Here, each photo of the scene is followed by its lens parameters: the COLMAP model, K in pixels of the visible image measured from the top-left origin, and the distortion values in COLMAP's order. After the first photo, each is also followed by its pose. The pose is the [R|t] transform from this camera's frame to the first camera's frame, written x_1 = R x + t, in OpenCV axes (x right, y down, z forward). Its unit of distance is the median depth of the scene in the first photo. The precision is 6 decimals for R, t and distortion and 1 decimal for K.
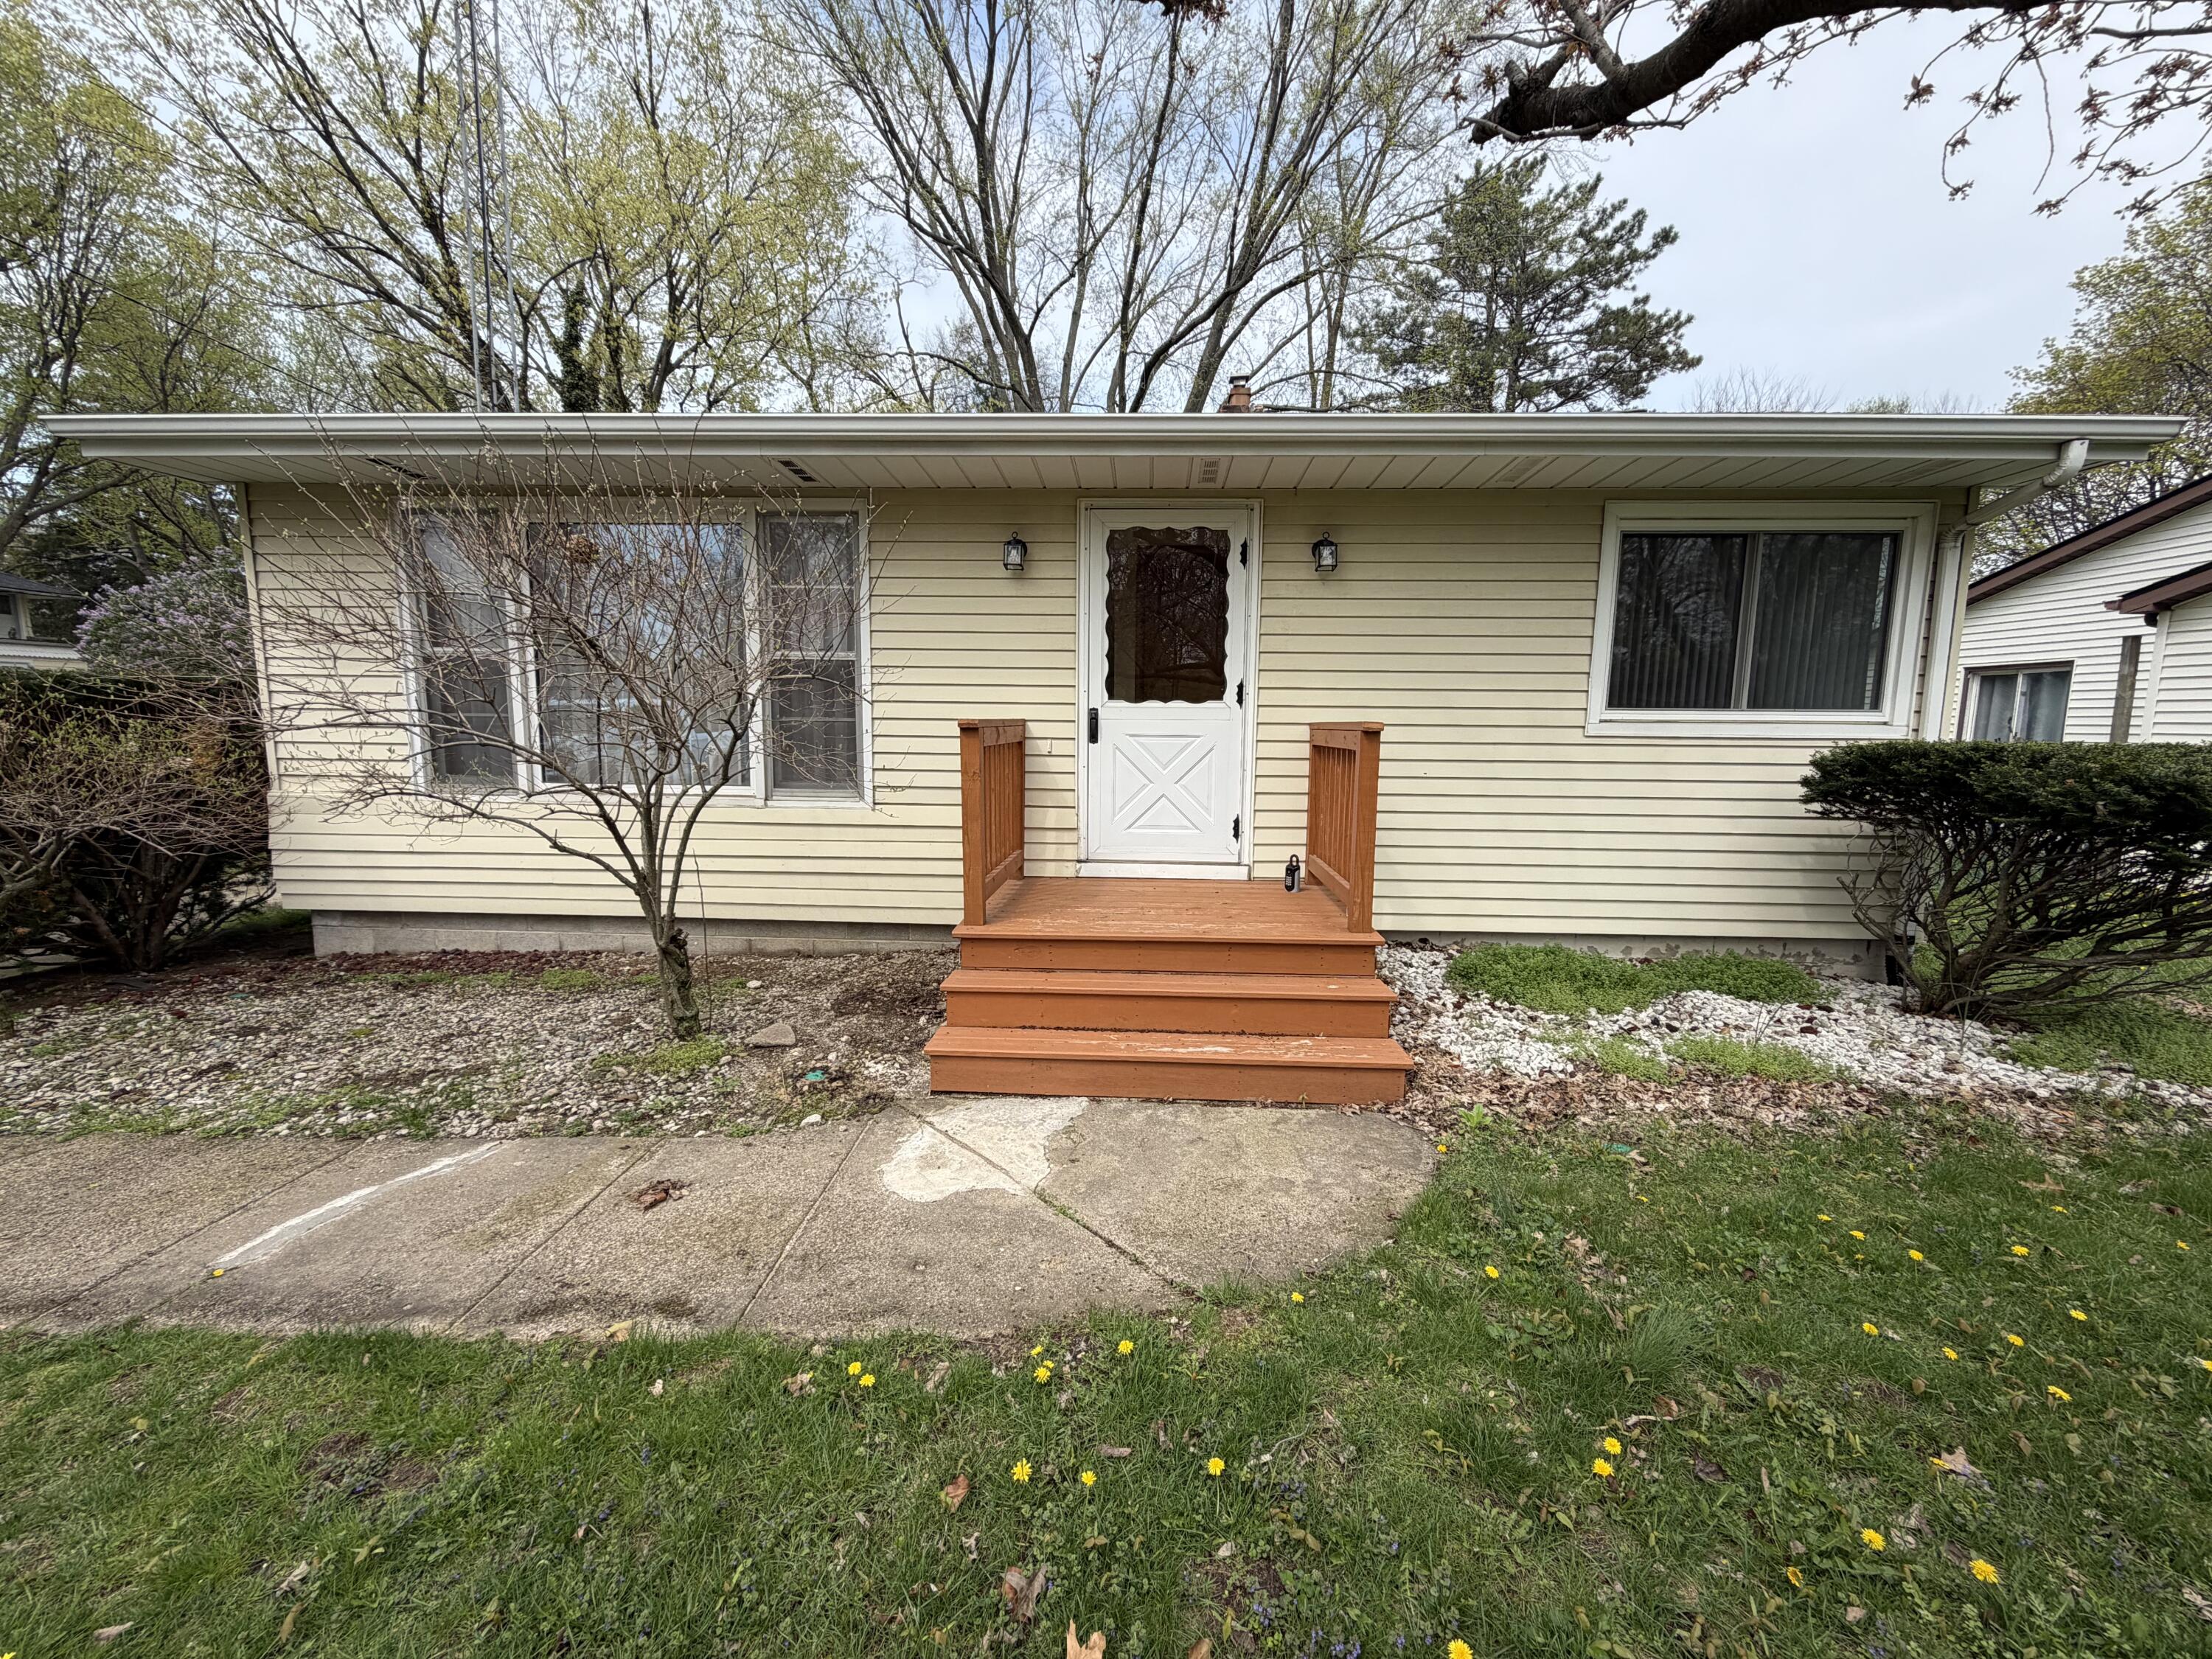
lens RADIAL K [[880.6, 0, 1085.8], [0, 880.6, 829.5], [0, 0, 1]] dist [0.000027, -0.000146]
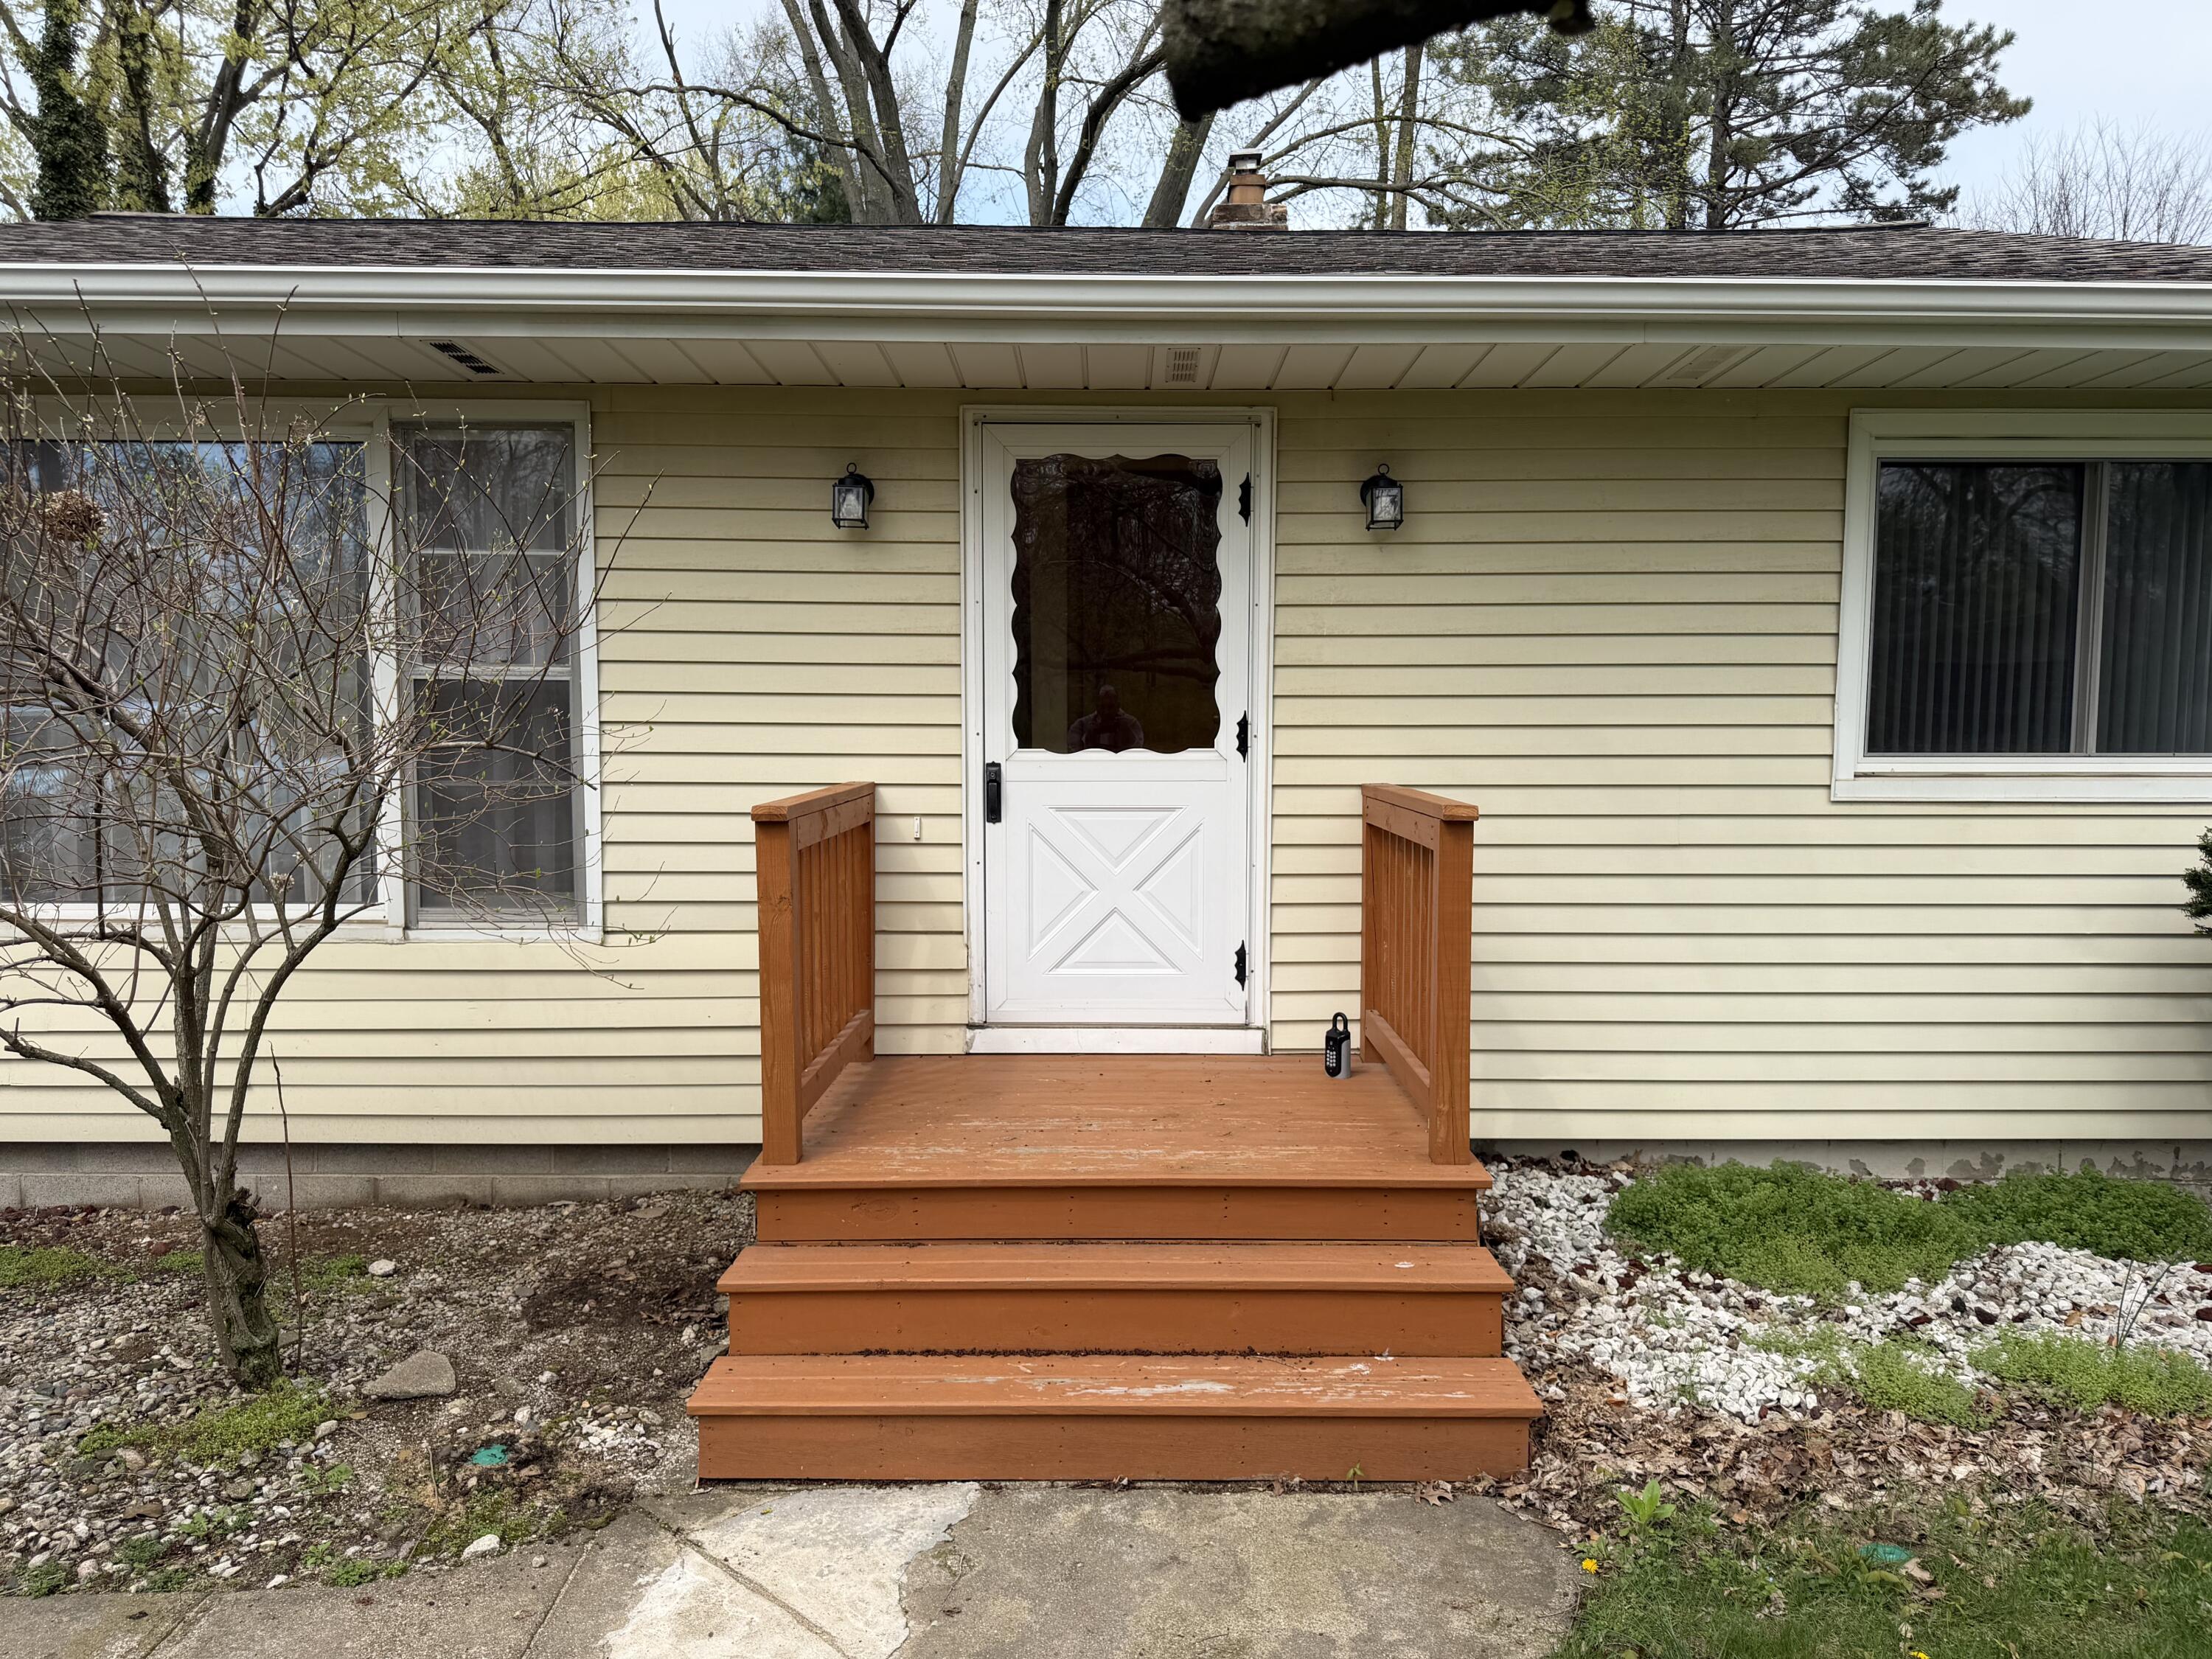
lens RADIAL K [[1570.3, 0, 1076.7], [0, 1570.3, 832.1], [0, 0, 1]] dist [0.039987, -0.049009]
pose [[0.998692, -0.011151, 0.049904, 0.013466], [0.013375, 0.998921, -0.044465, -0.048734], [-0.049354, 0.045075, 0.997764, -0.026661]]
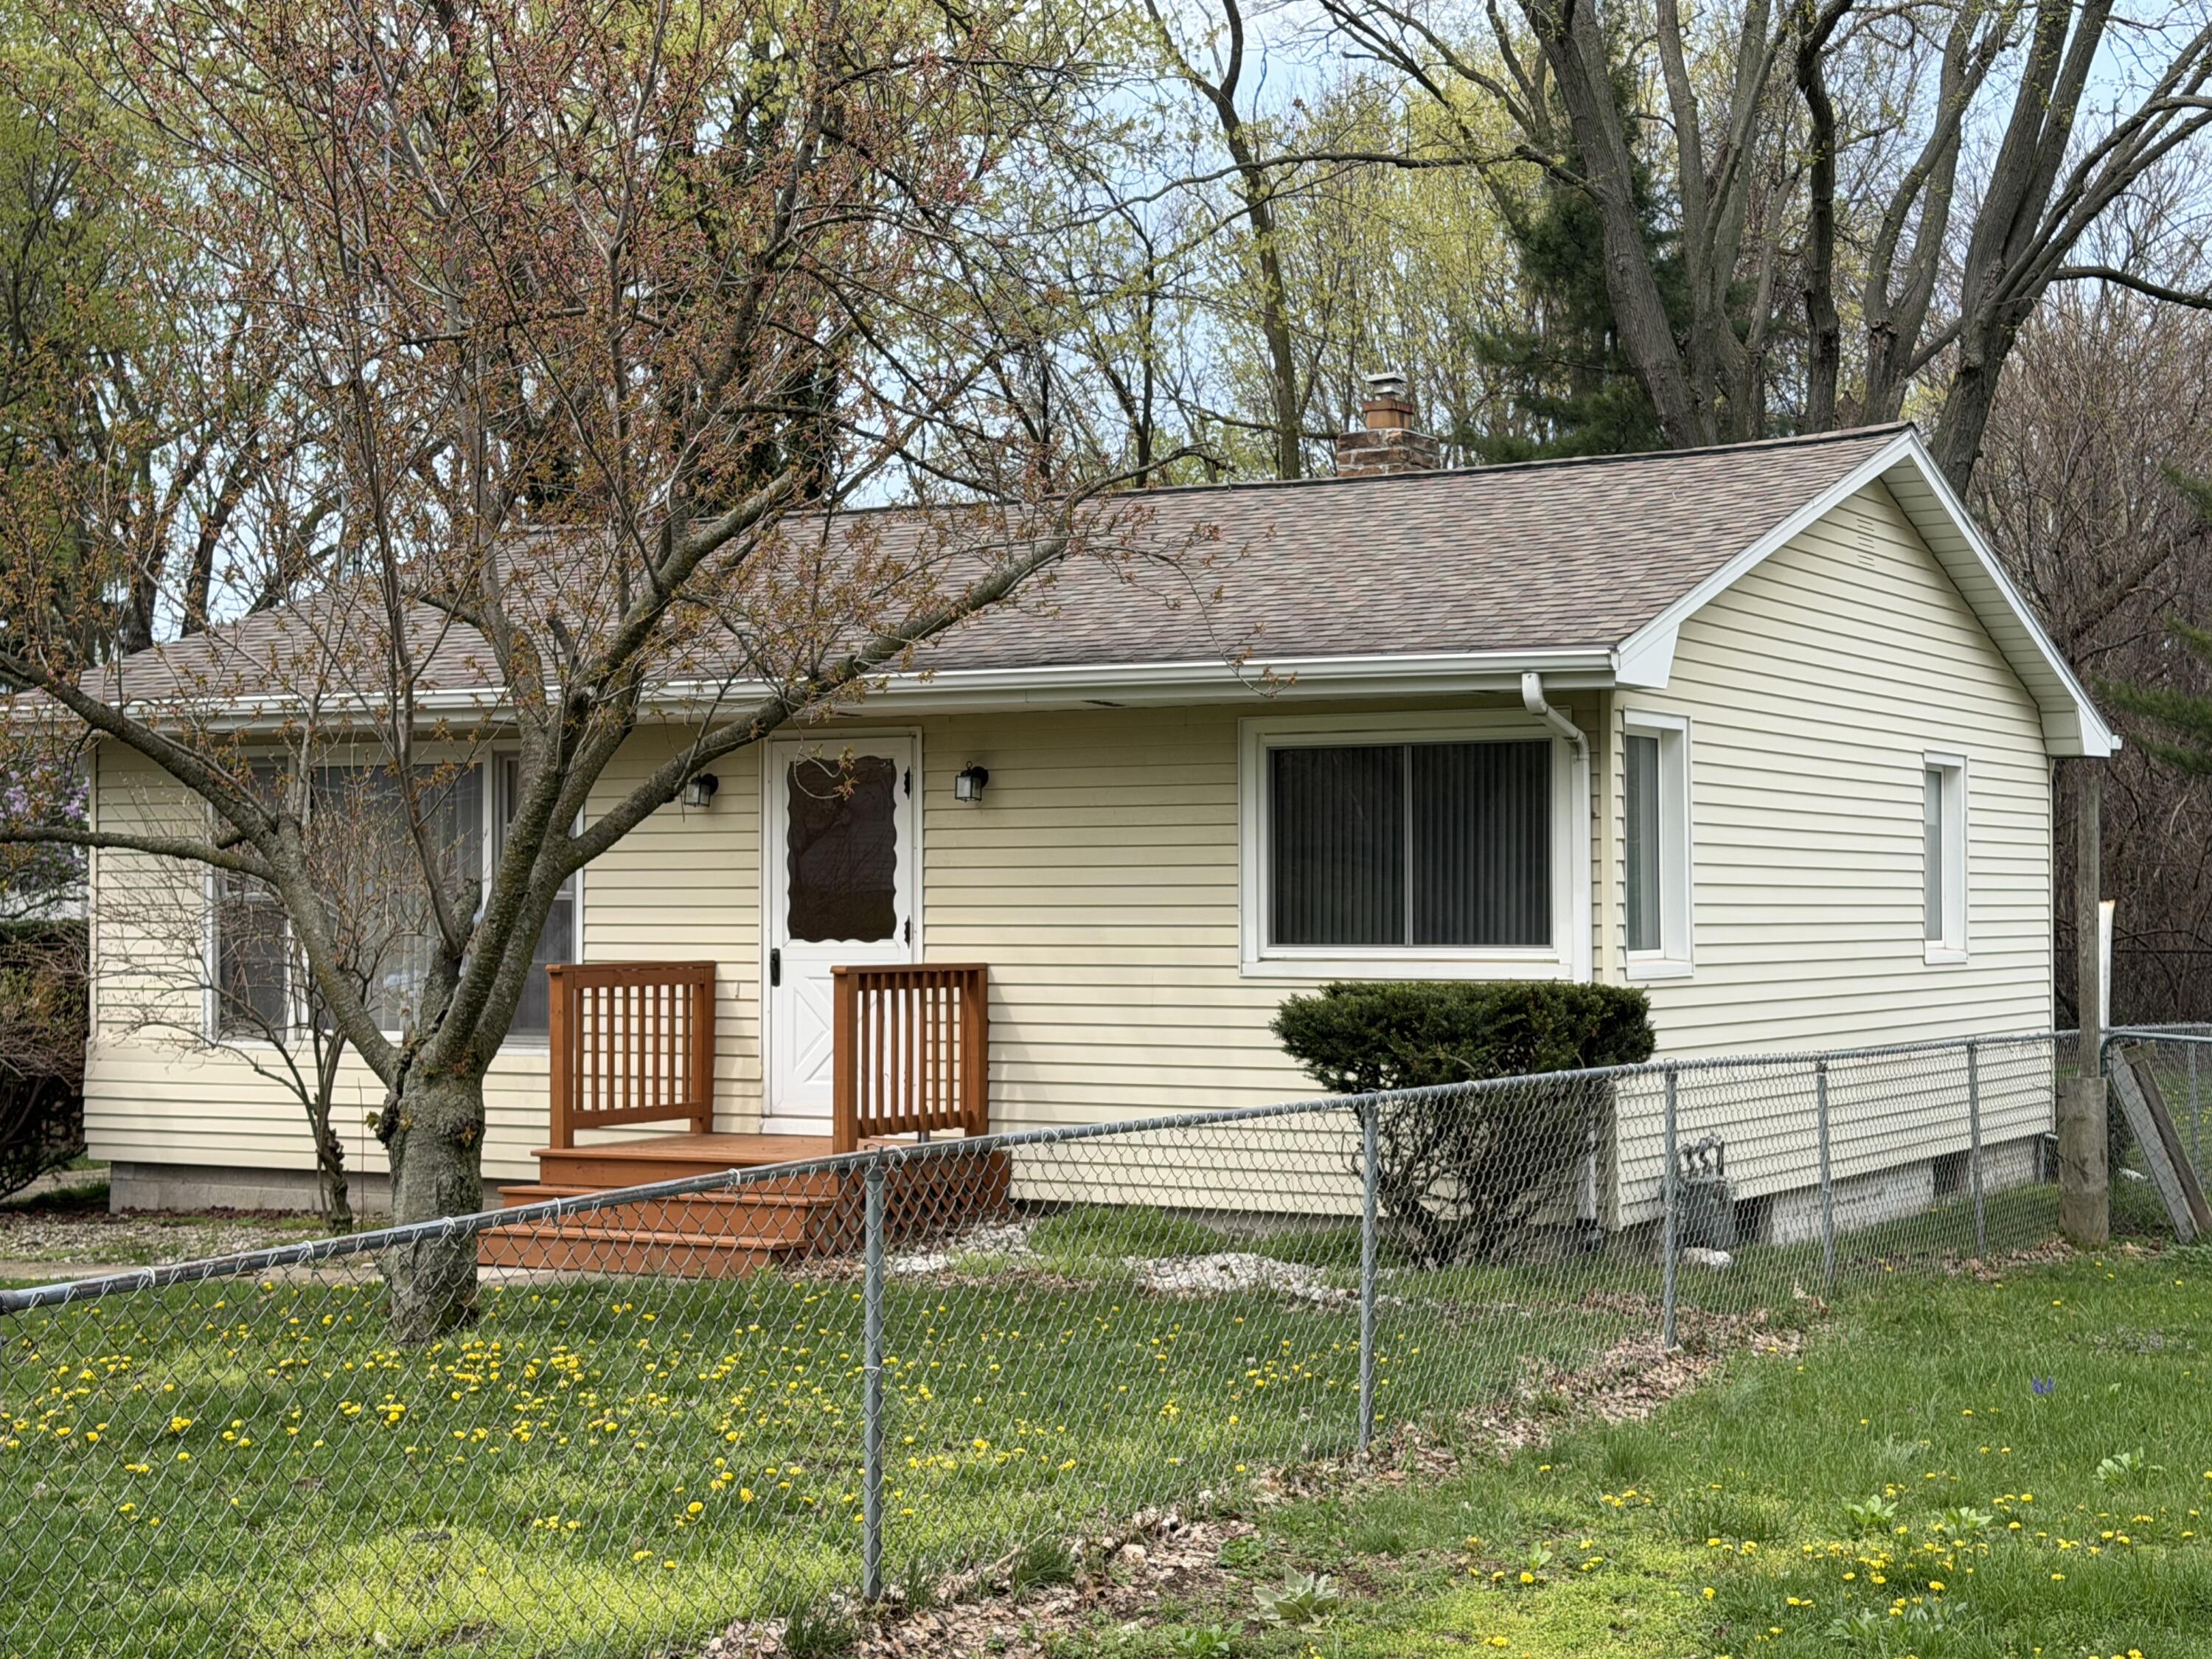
lens RADIAL K [[3392.3, 0, 1106.0], [0, 3392.3, 829.5], [0, 0, 1]] dist [0.054173, 0.040481]
pose [[0.891933, -0.021786, -0.451642, 2.029650], [-0.045161, 0.989552, -0.136920, 0.221551], [0.449907, 0.142520, 0.881630, -2.106201]]
